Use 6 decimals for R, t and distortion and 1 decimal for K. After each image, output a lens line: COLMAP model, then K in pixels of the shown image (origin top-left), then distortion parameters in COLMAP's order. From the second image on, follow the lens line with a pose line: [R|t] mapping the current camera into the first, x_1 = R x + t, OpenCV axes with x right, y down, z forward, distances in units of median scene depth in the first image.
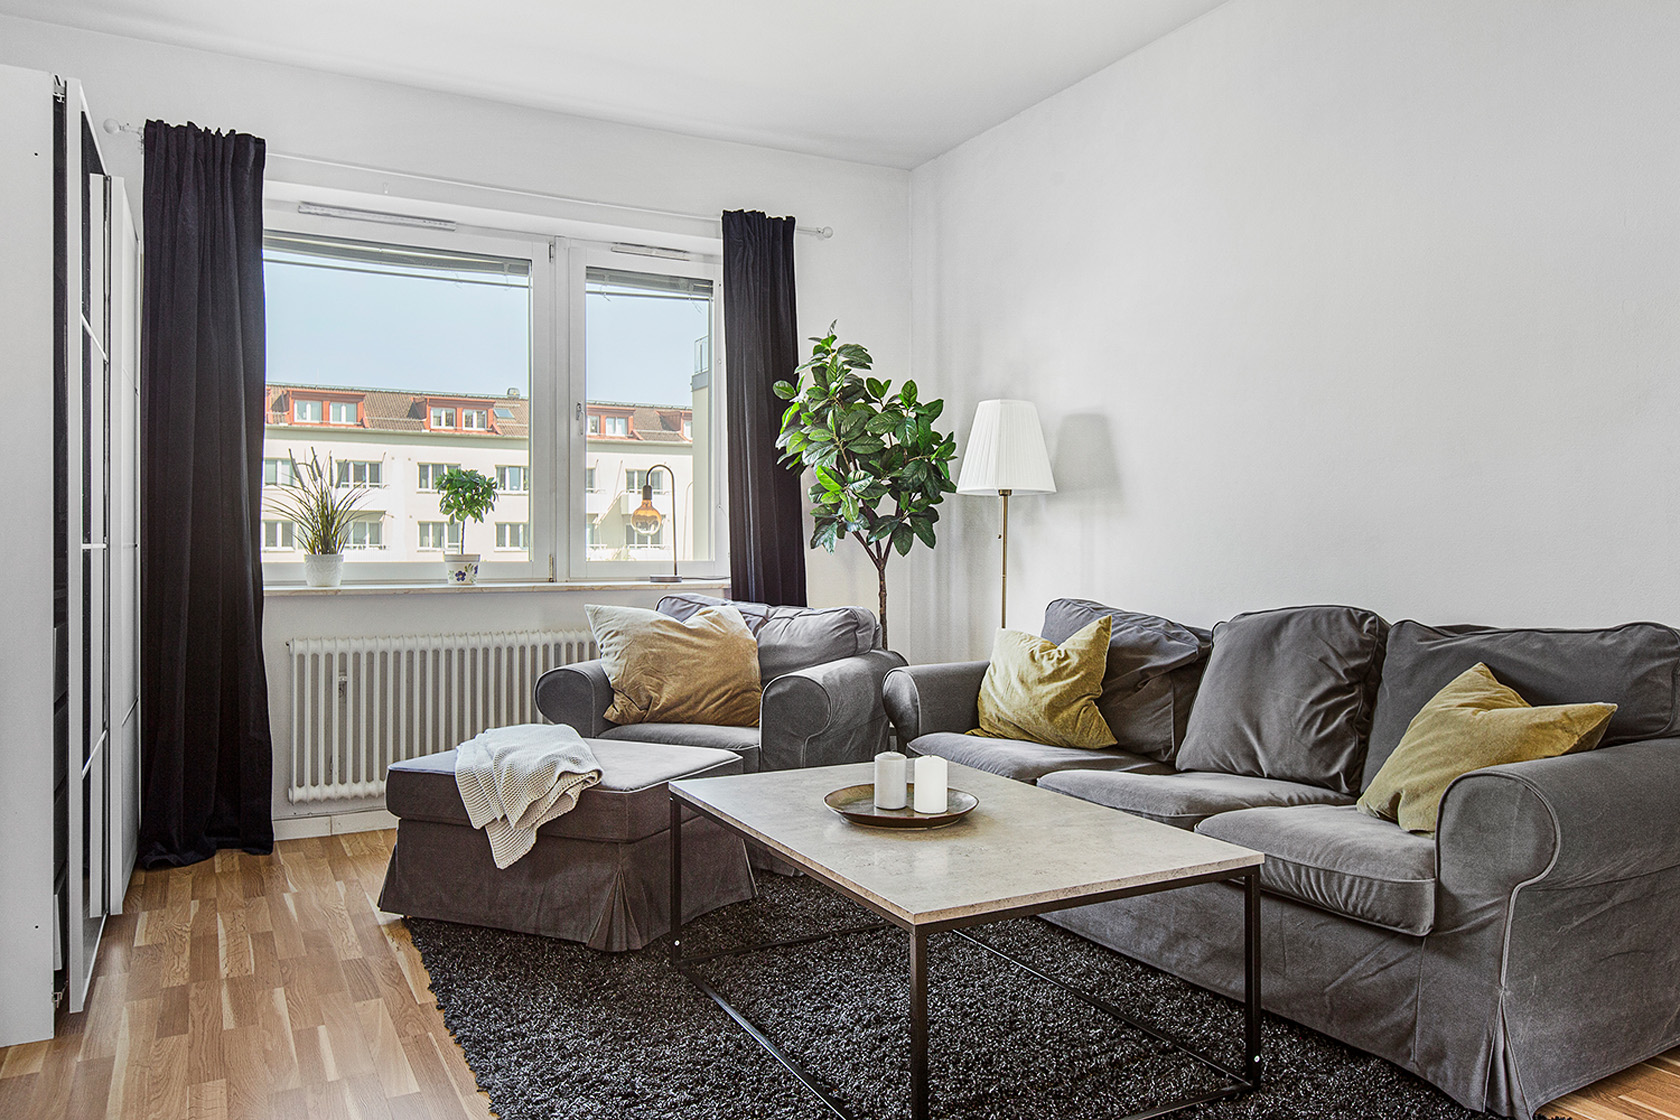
lens RADIAL K [[1185.9, 0, 840.0], [0, 1185.9, 560.0], [0, 0, 1]] dist [0.004800, 0.000420]
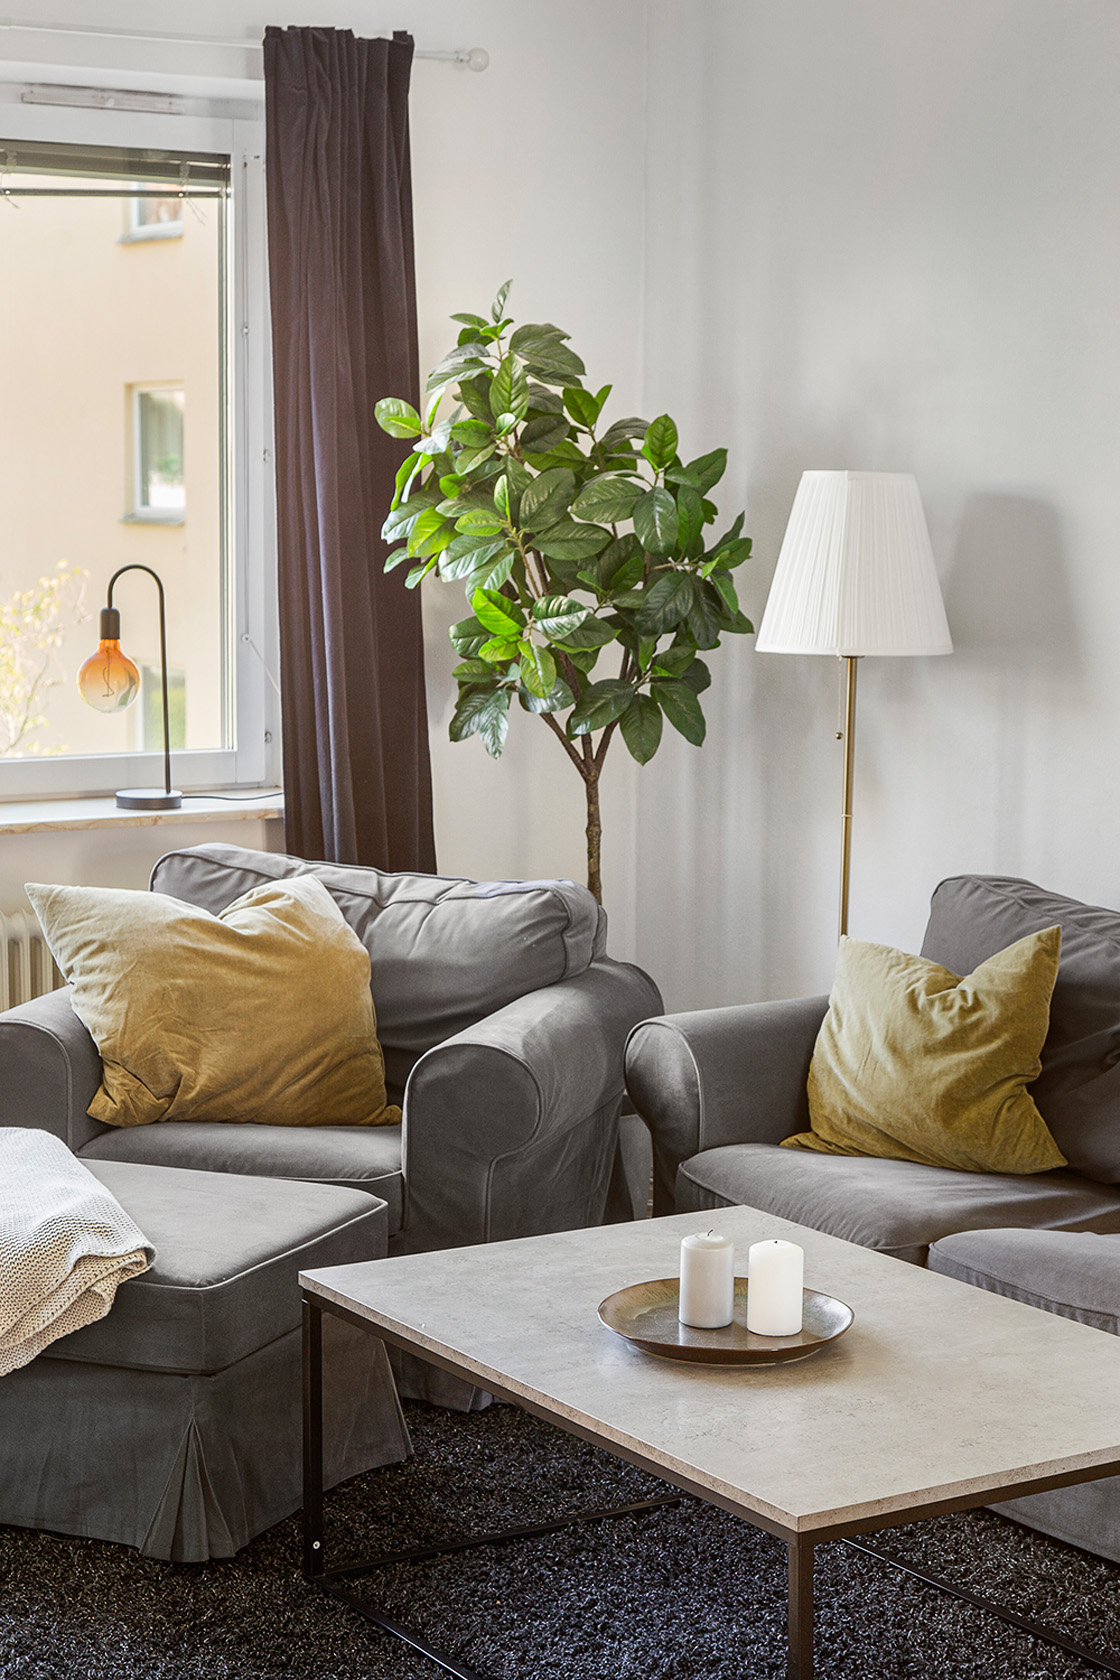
lens RADIAL K [[3142.4, 0, 560.0], [0, 3142.4, 840.0], [0, 0, 1]] dist [-0.005237, 0.136635]
pose [[0.996250, -0.002999, 0.086474, -0.111688], [-0.006883, 0.993485, 0.113758, -0.142494], [-0.086252, -0.113927, 0.989738, -0.357519]]
